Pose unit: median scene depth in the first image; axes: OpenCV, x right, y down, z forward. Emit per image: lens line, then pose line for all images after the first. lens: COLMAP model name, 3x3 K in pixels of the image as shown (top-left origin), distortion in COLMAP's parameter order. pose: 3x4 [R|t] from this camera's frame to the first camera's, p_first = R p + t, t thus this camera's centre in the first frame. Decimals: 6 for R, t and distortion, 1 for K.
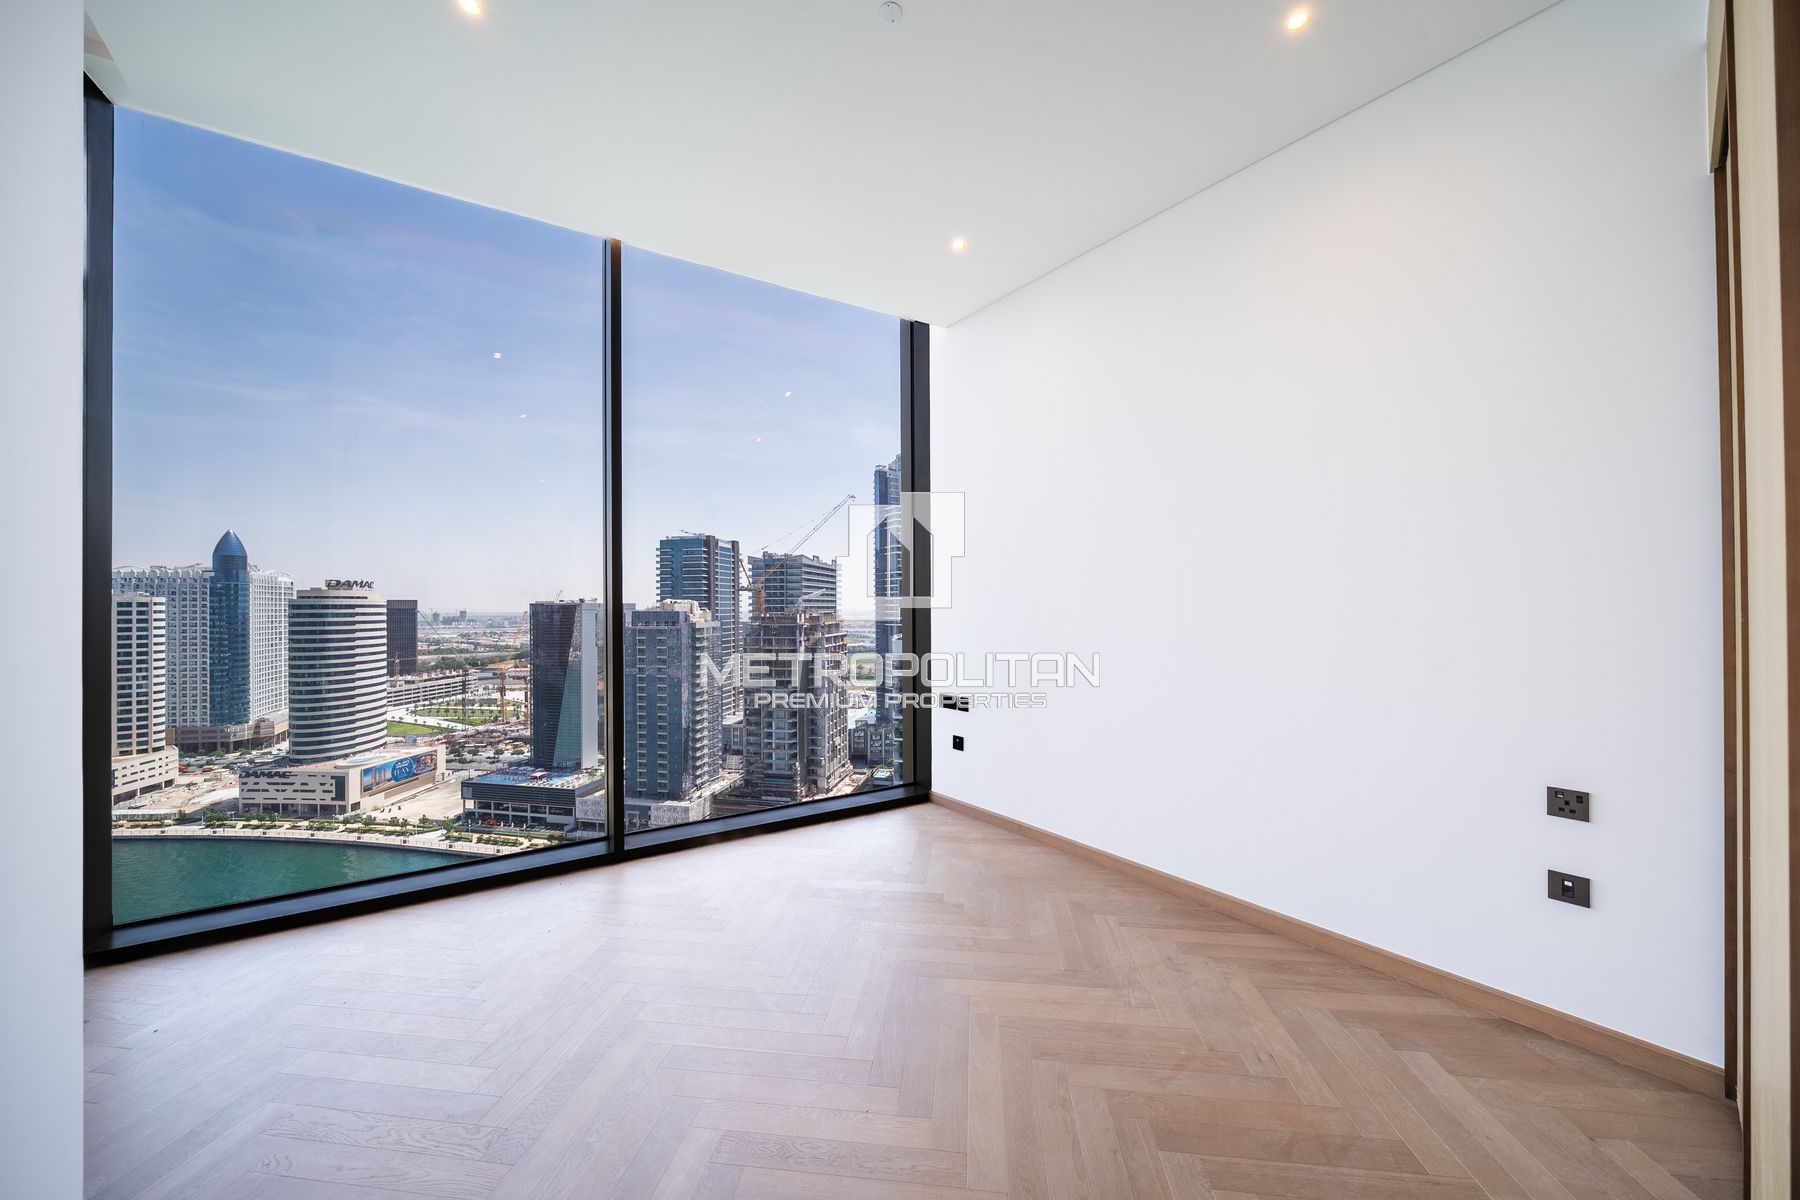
lens RADIAL K [[614.3, 0, 900.6], [0, 614.3, 605.0], [0, 0, 1]] dist [-0.005256, -0.000159]
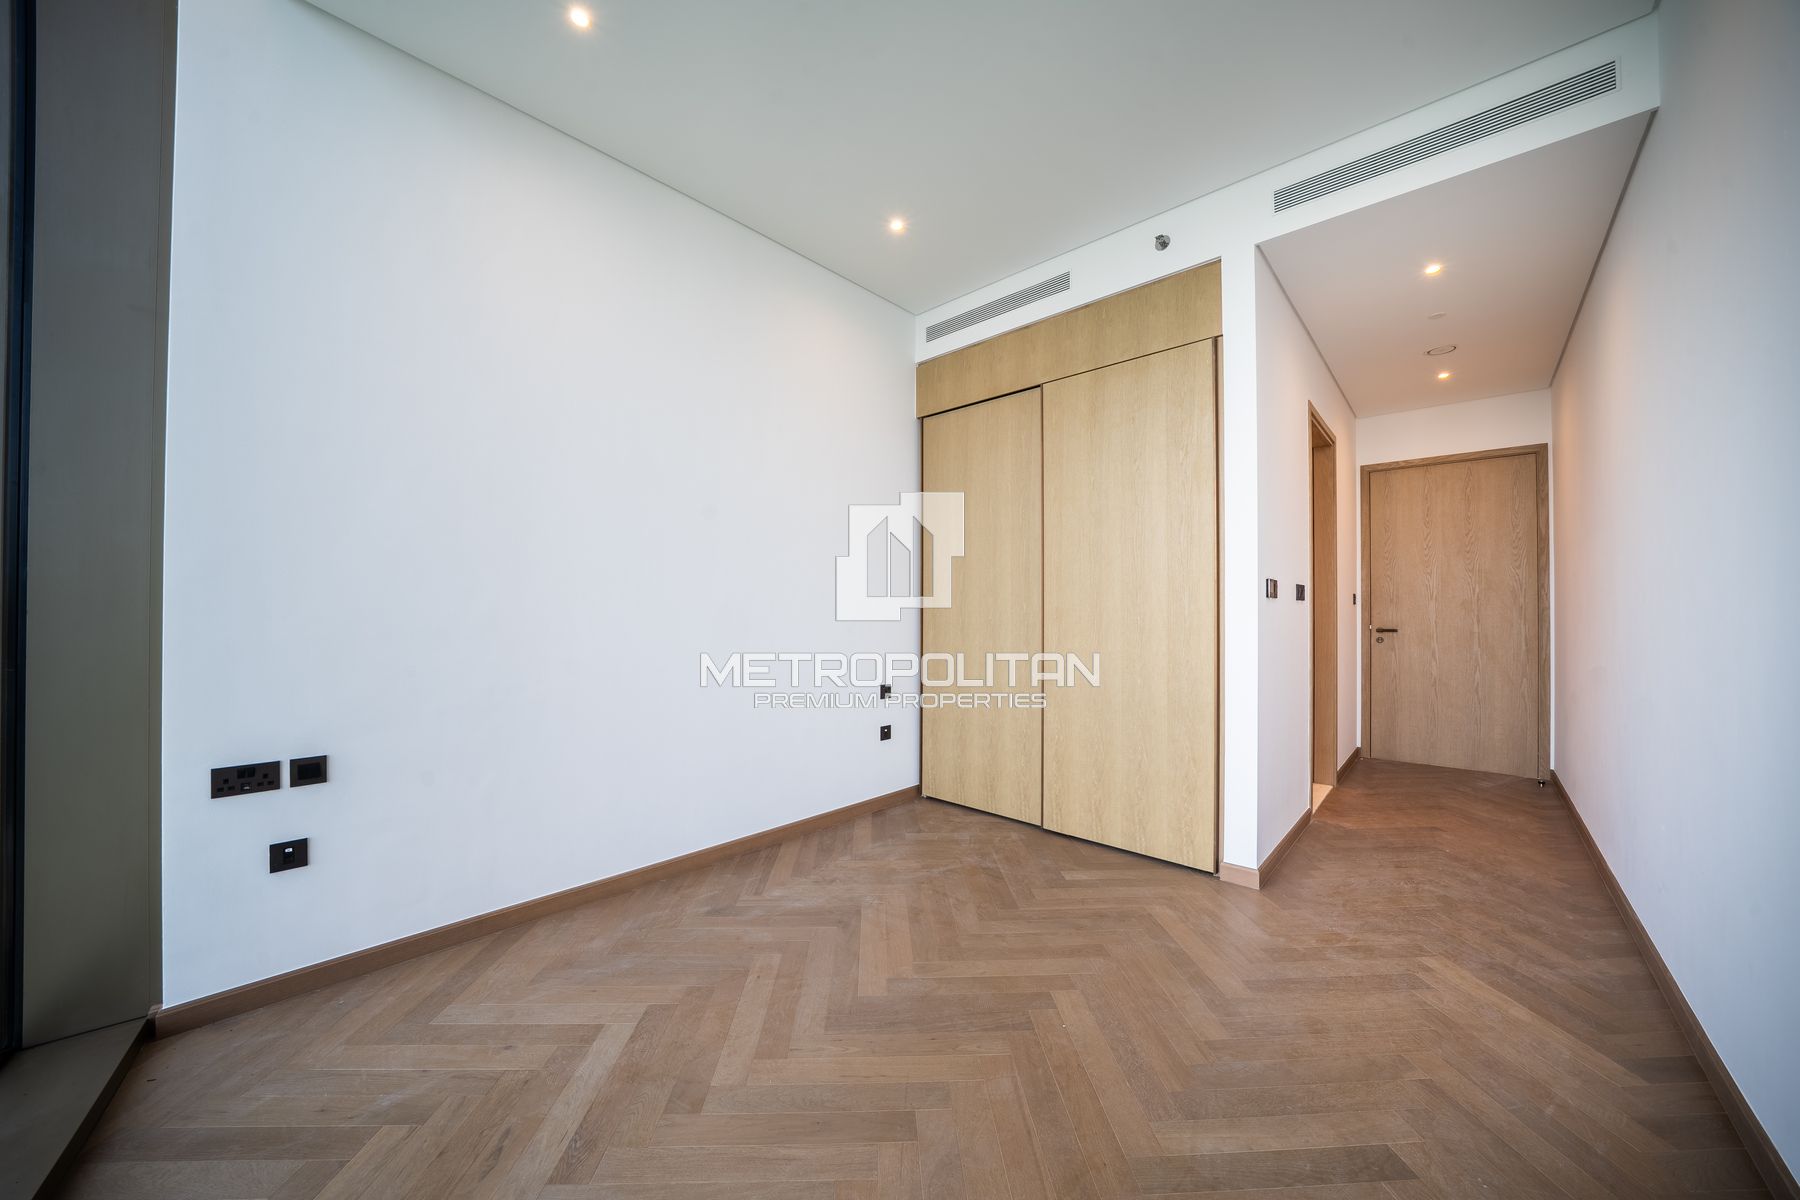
lens RADIAL K [[614.3, 0, 900.6], [0, 614.3, 605.0], [0, 0, 1]] dist [-0.005256, -0.000159]
pose [[-0.151839, -0.006395, 0.988385, -0.870202], [-0.030561, 0.999531, 0.001772, 0.019870], [-0.987933, -0.029937, -0.151963, 1.130257]]
